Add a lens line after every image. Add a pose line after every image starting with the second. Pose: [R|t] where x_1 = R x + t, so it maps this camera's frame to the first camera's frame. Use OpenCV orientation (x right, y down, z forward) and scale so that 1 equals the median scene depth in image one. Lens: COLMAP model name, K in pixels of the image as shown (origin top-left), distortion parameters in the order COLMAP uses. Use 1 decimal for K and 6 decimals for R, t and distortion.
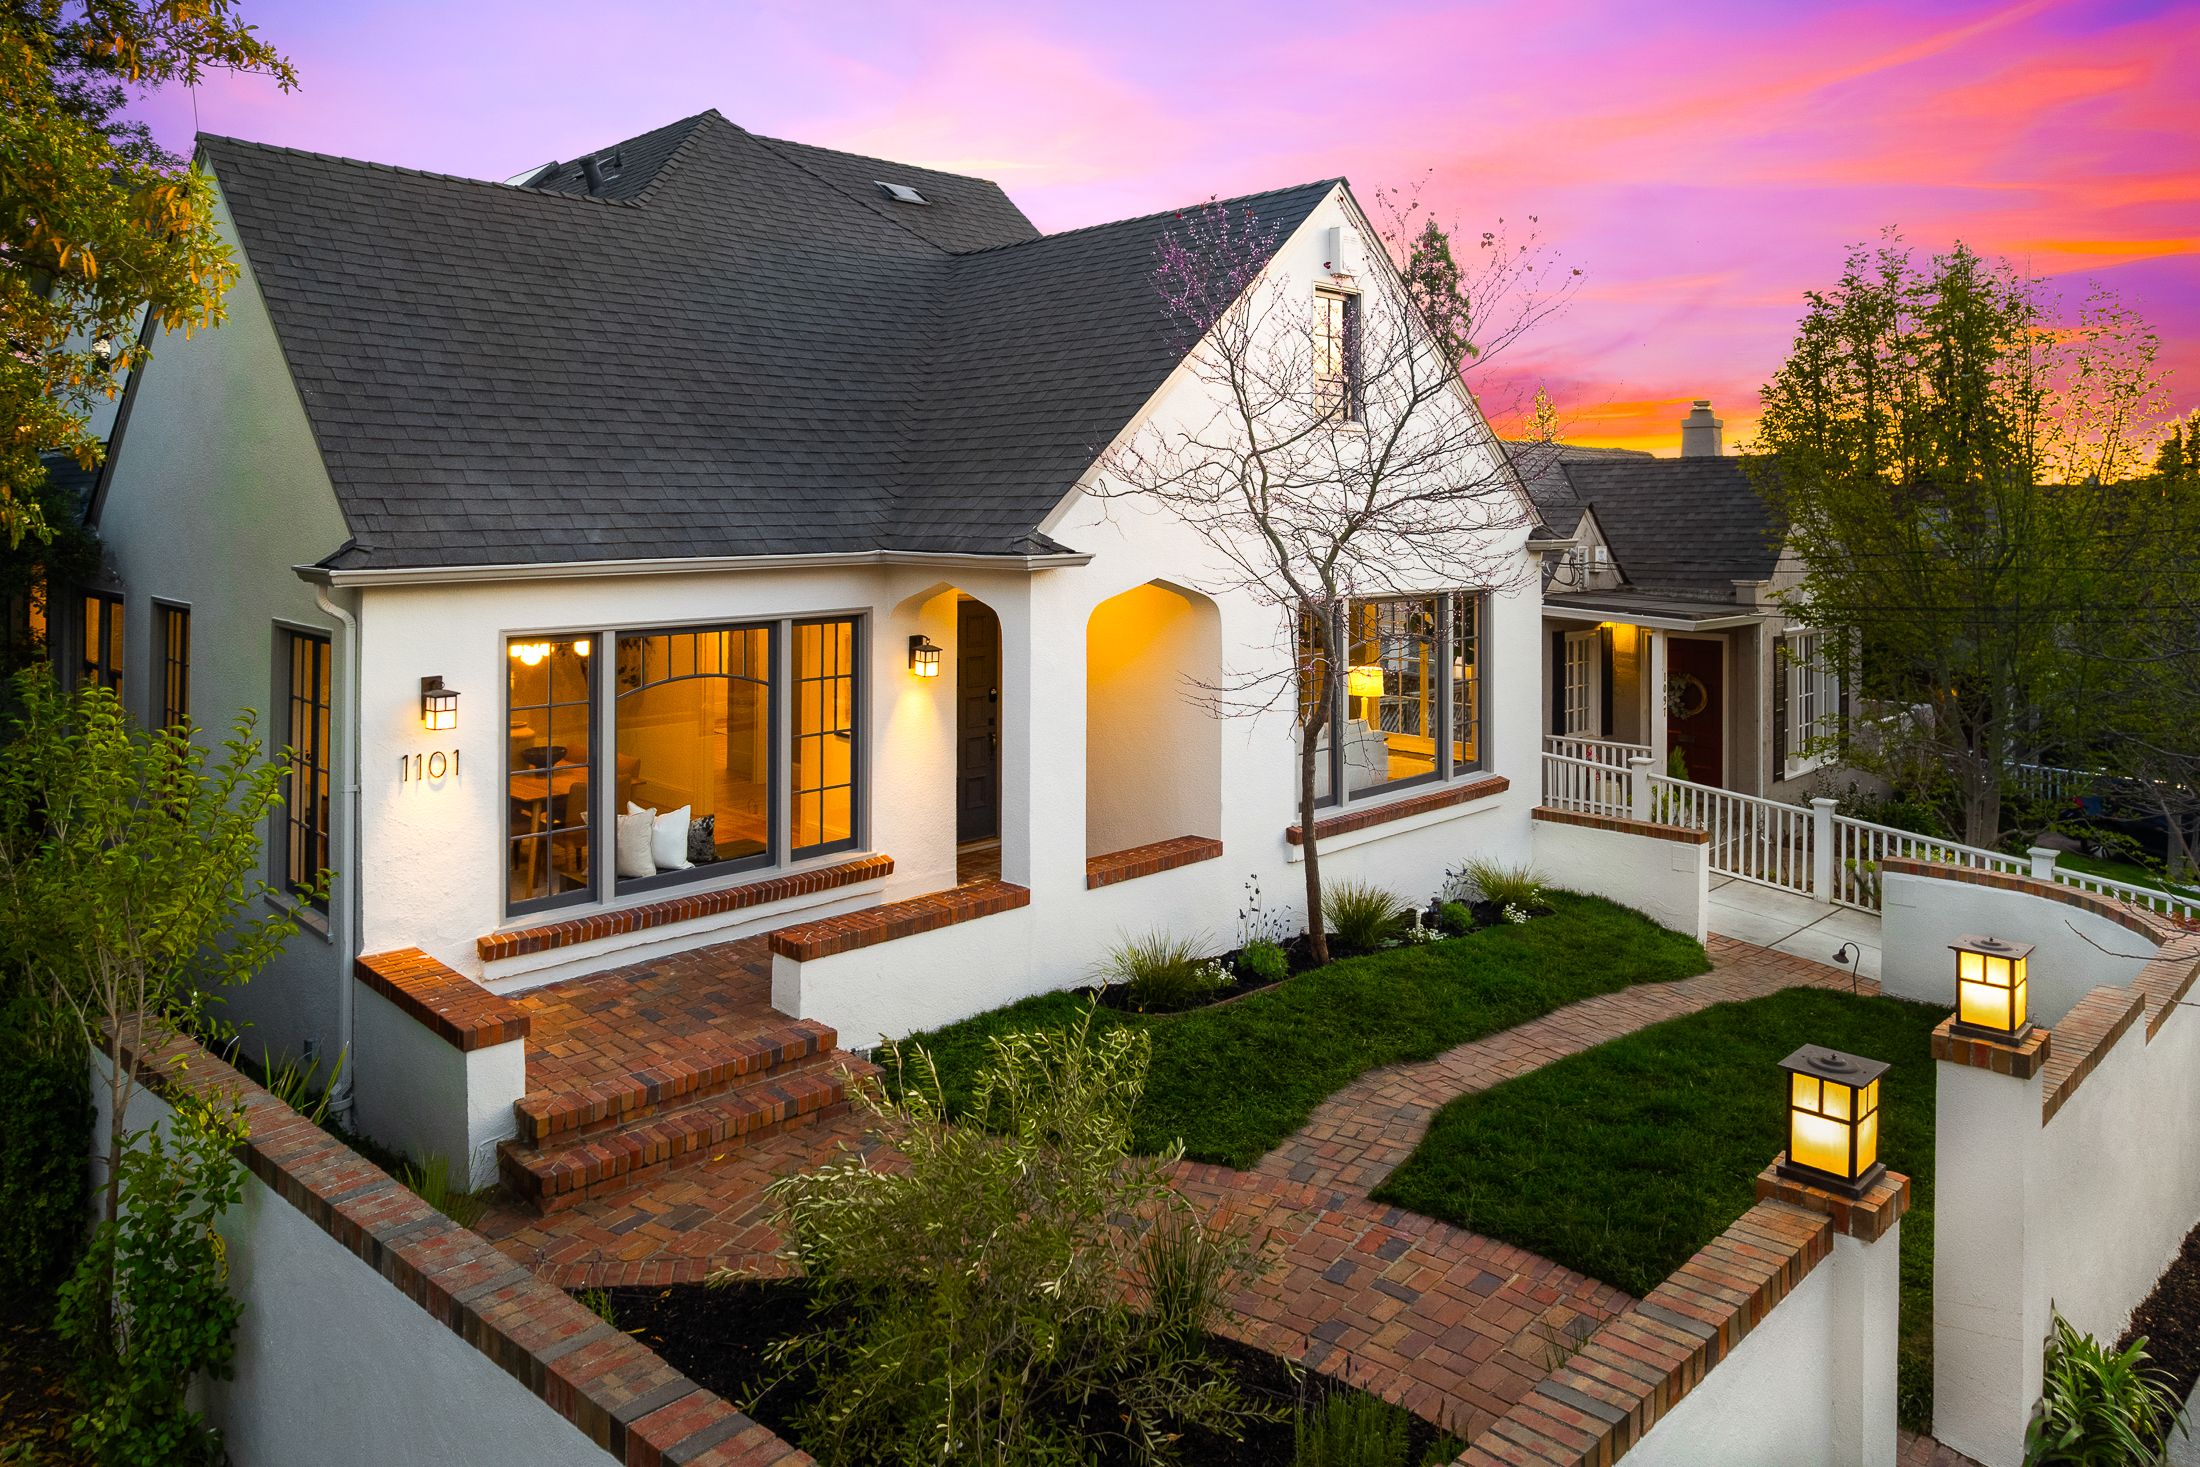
lens RADIAL K [[1427.3, 0, 1100.0], [0, 1427.3, 733.5], [0, 0, 1]] dist [-0.069446, 0.068714]
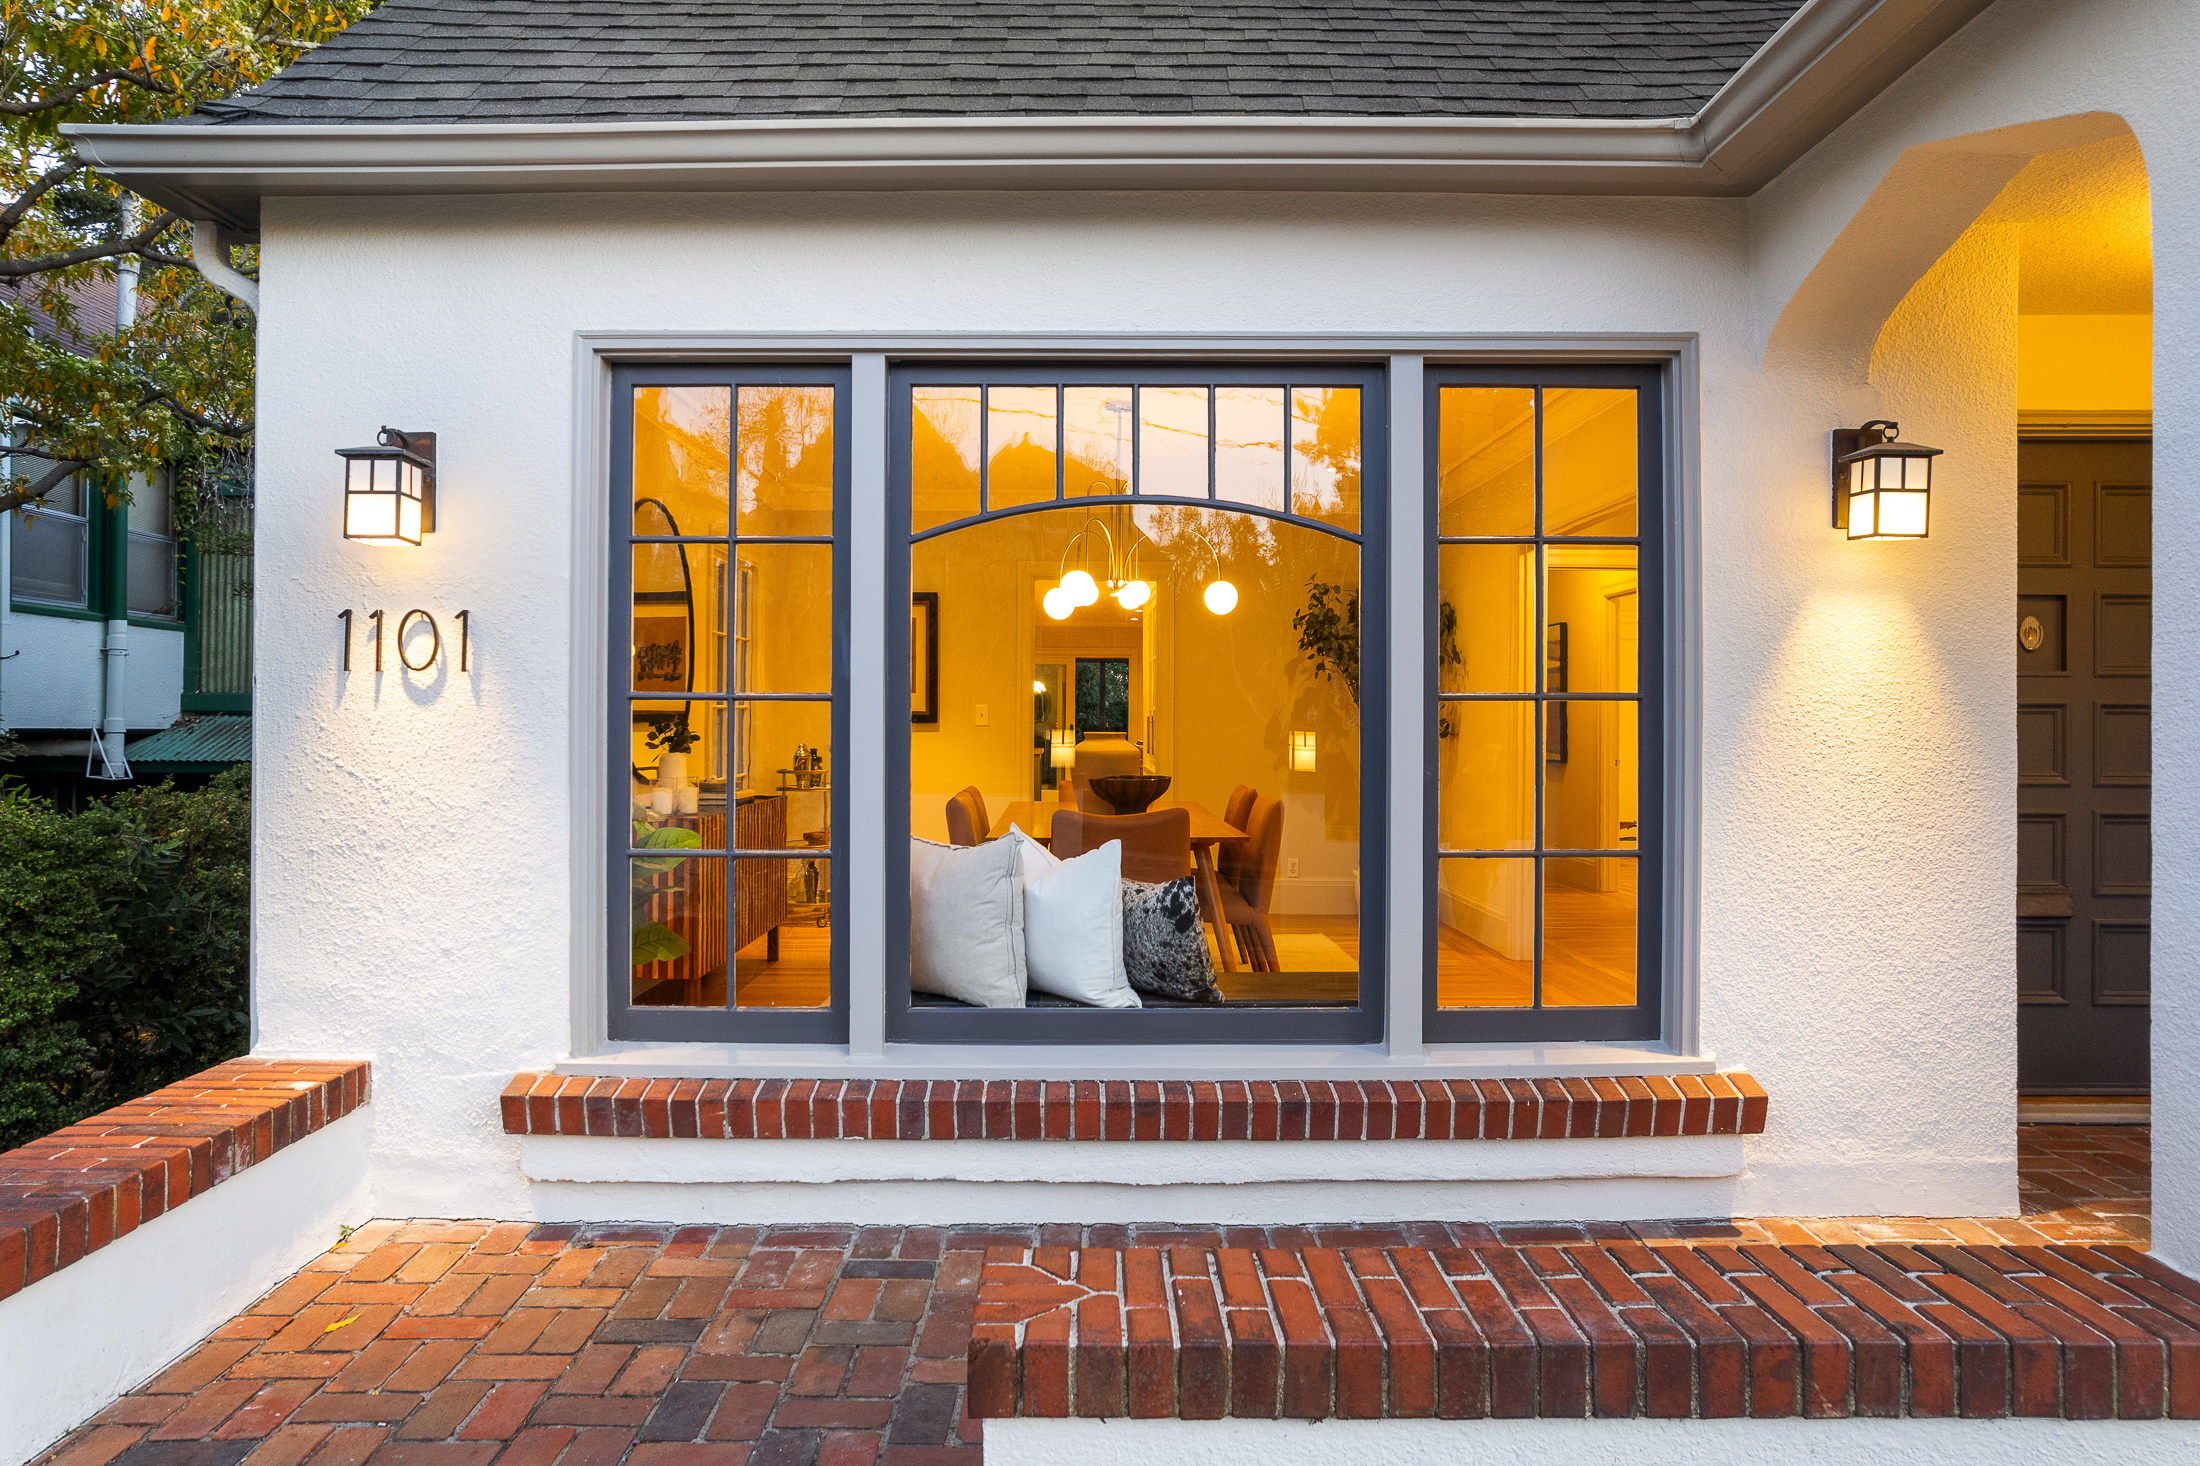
lens RADIAL K [[1427.3, 0, 1100.0], [0, 1427.3, 733.0], [0, 0, 1]] dist [-0.069446, 0.068714]
pose [[0.694506, 0.018532, -0.719248, -0.015633], [-0.105593, 0.991469, -0.076414, 0.048596], [0.711696, 0.129017, 0.690539, 0.683243]]
